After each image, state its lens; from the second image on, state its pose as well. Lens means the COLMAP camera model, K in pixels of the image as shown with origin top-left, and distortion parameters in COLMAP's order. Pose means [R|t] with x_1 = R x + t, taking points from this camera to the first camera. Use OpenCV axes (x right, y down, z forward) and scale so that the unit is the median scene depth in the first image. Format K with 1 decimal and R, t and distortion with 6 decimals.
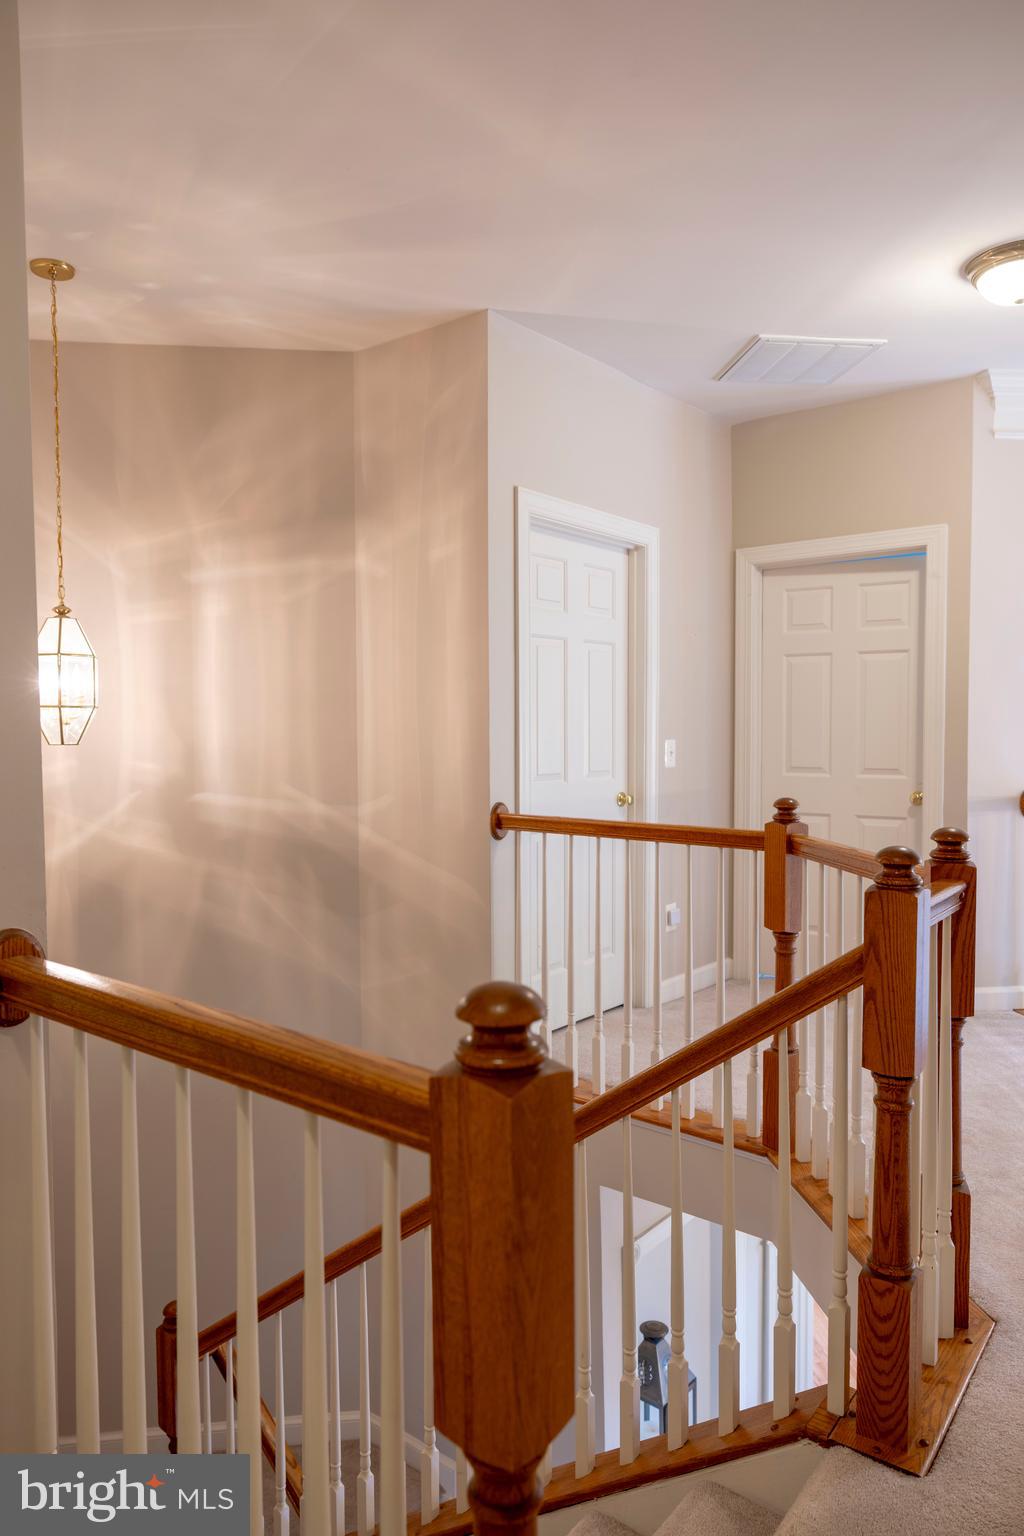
lens RADIAL K [[1037.9, 0, 509.1], [0, 1037.9, 766.3], [0, 0, 1]] dist [0.000129, -0.000487]
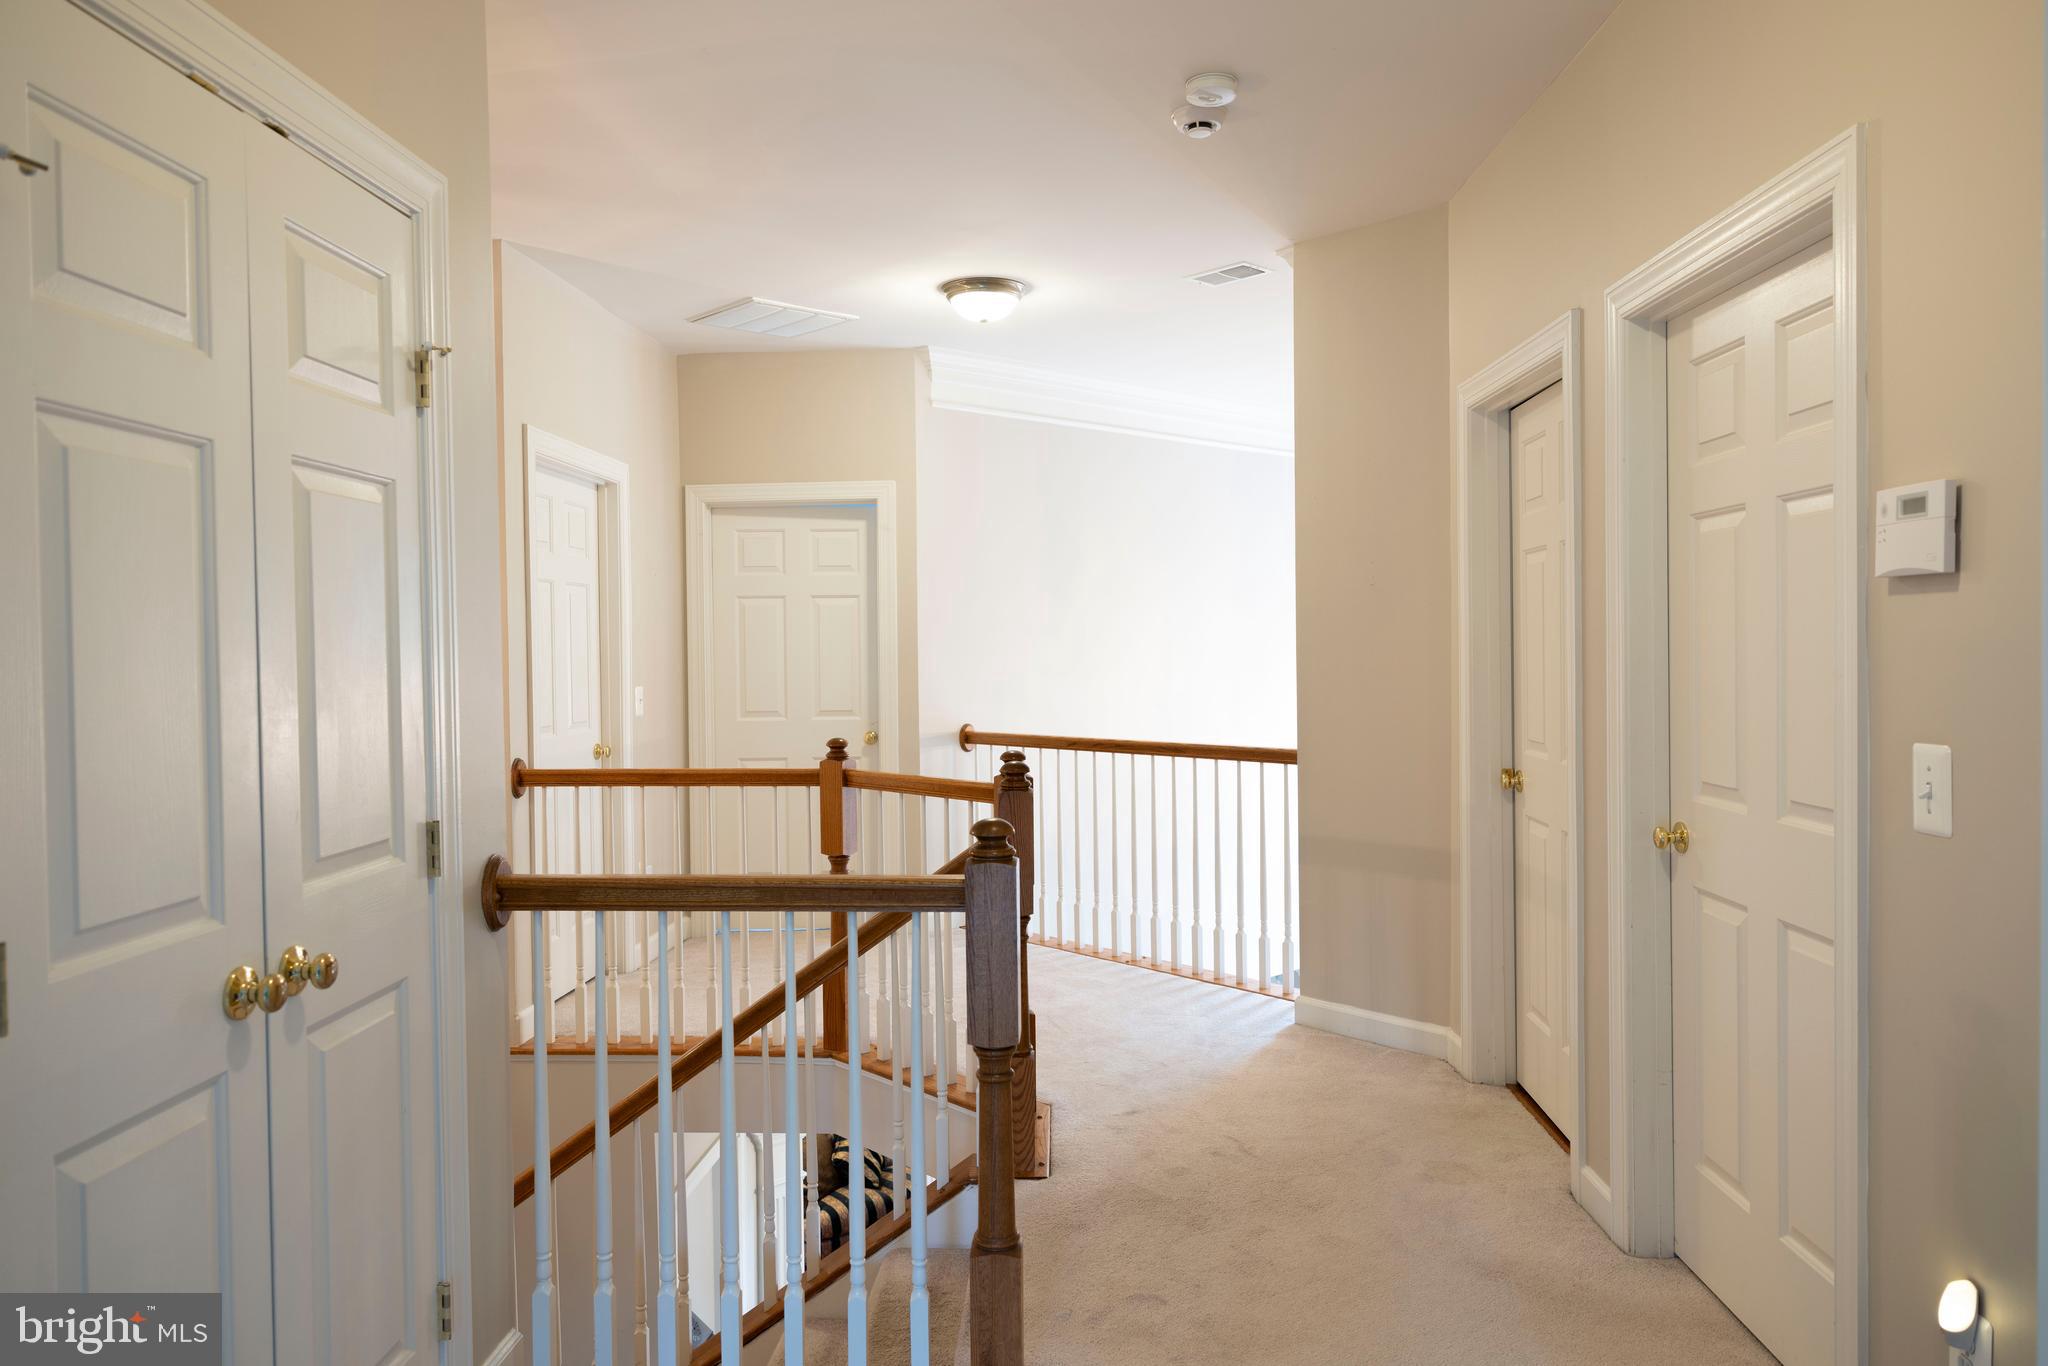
lens RADIAL K [[1383.9, 0, 1025.9], [0, 1383.9, 677.3], [0, 0, 1]] dist [0.000129, -0.000487]
pose [[0.819536, -0.016100, 0.572802, -0.295259], [0.029994, 0.999440, -0.014823, -0.004917], [-0.572242, 0.029328, 0.819560, -0.249800]]
